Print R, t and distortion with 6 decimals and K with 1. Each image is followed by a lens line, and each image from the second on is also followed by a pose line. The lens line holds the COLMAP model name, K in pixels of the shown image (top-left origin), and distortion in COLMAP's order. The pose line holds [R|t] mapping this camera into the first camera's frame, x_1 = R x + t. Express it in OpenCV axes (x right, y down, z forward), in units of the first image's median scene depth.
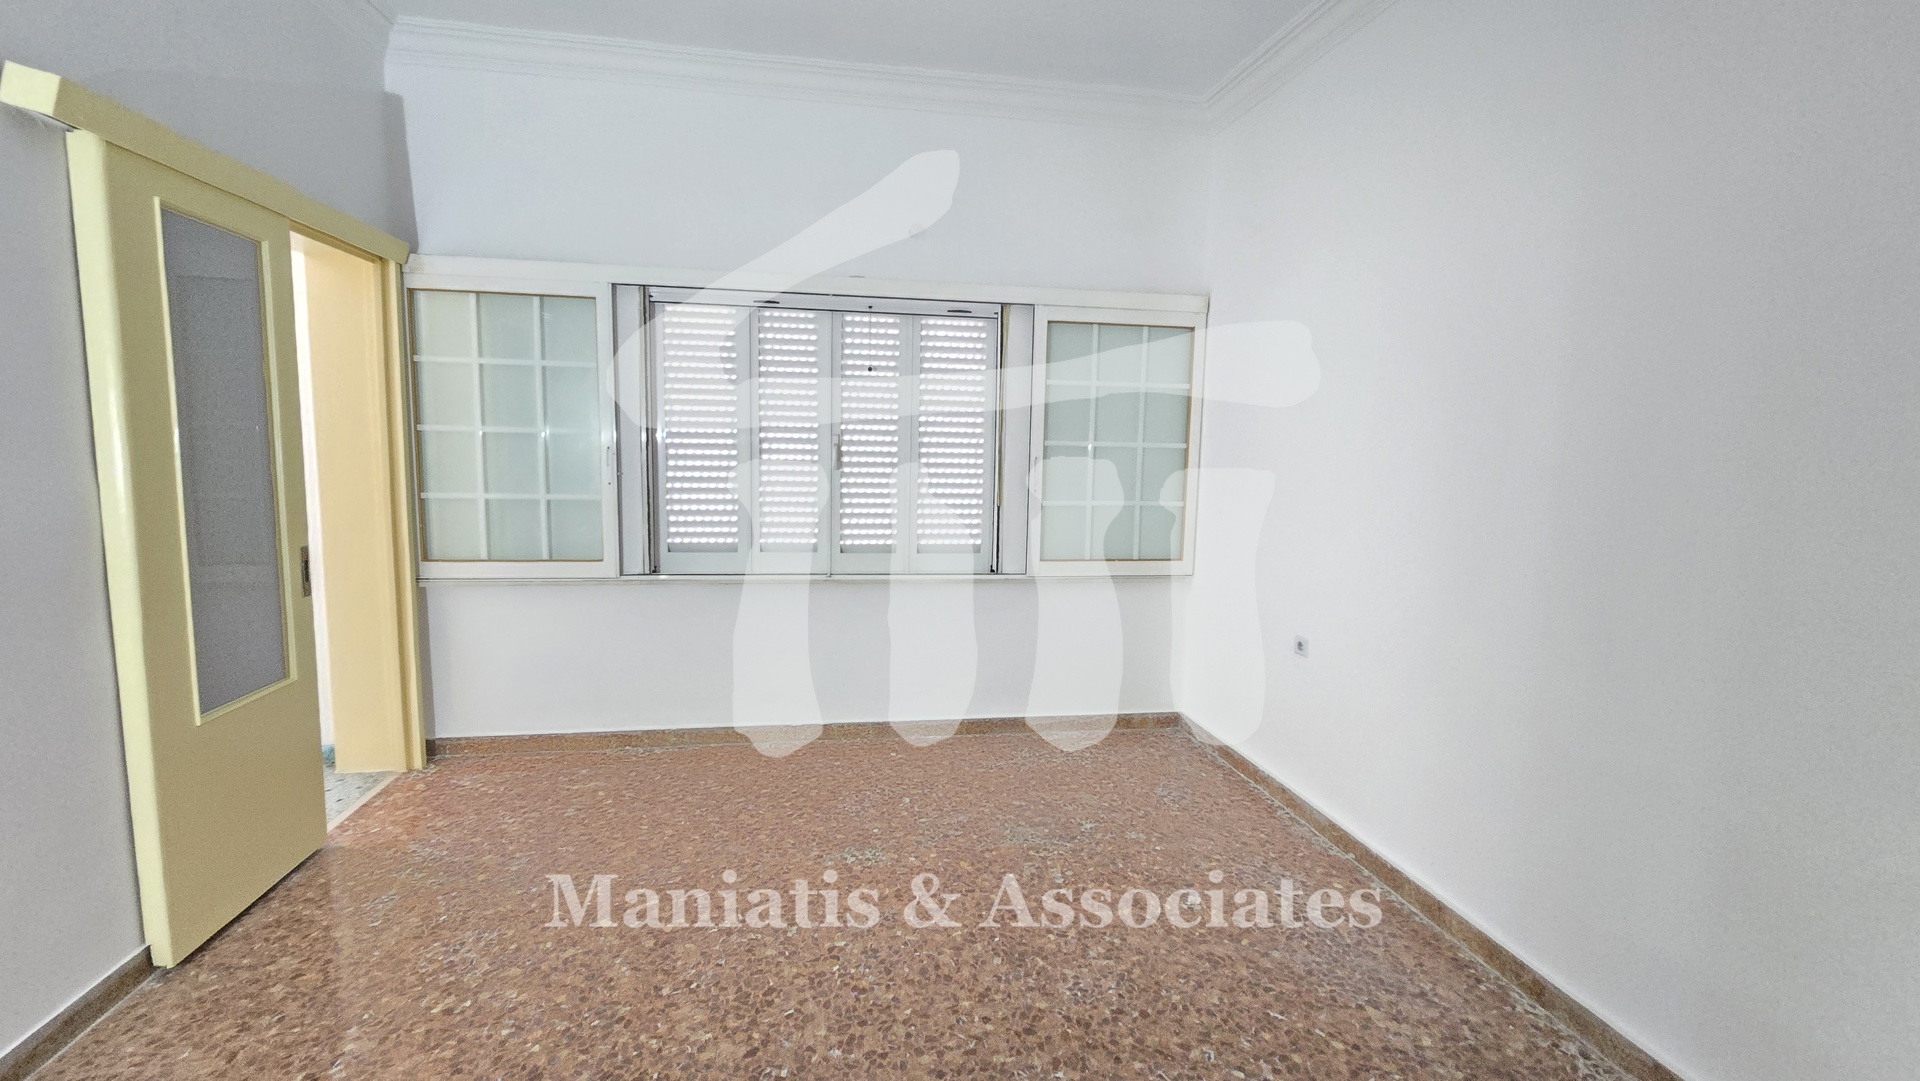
lens RADIAL K [[766.0, 0, 952.4], [0, 766.0, 522.1], [0, 0, 1]] dist [-0.001027, -0.000424]
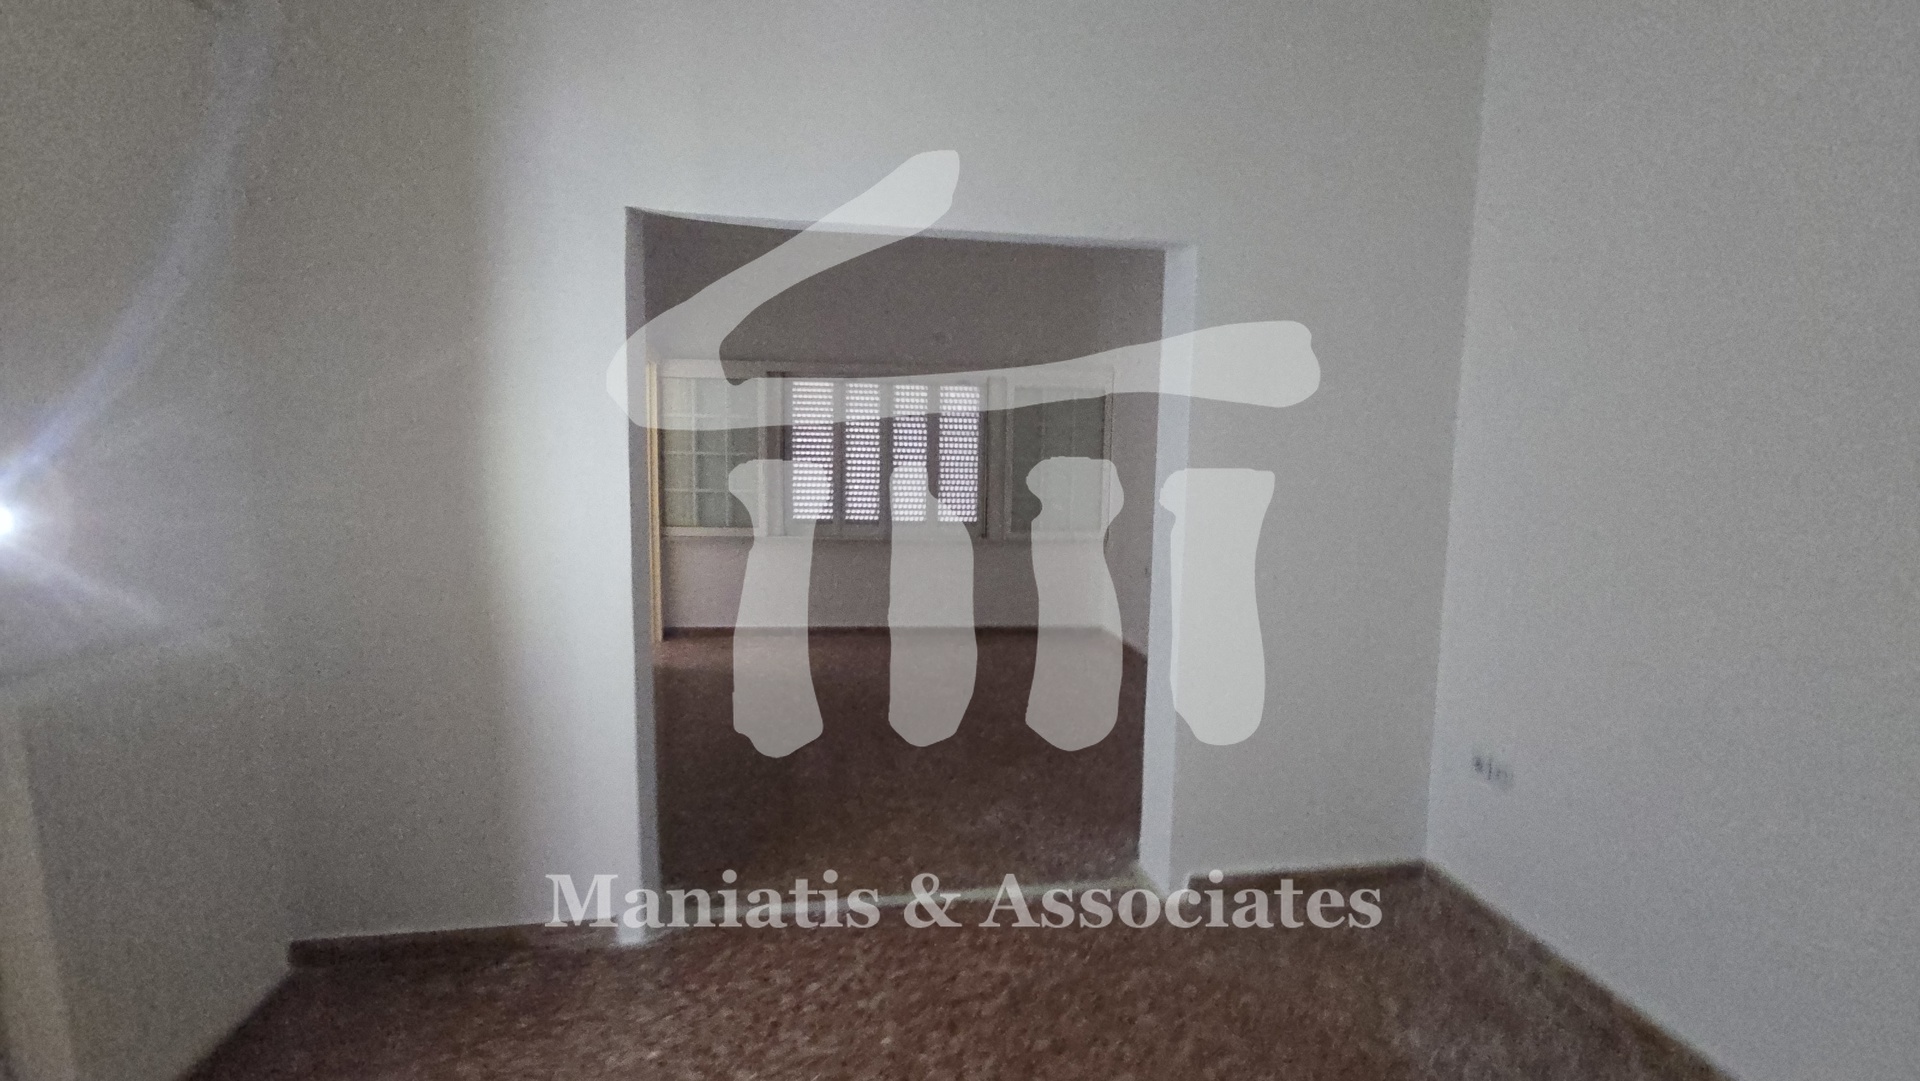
lens RADIAL K [[766.0, 0, 952.4], [0, 766.0, 522.1], [0, 0, 1]] dist [-0.001027, -0.000424]
pose [[1.000000, -0.000654, -0.000115, -0.014957], [0.000654, 0.999999, -0.000980, 0.036229], [0.000115, 0.000980, 1.000000, -0.682498]]
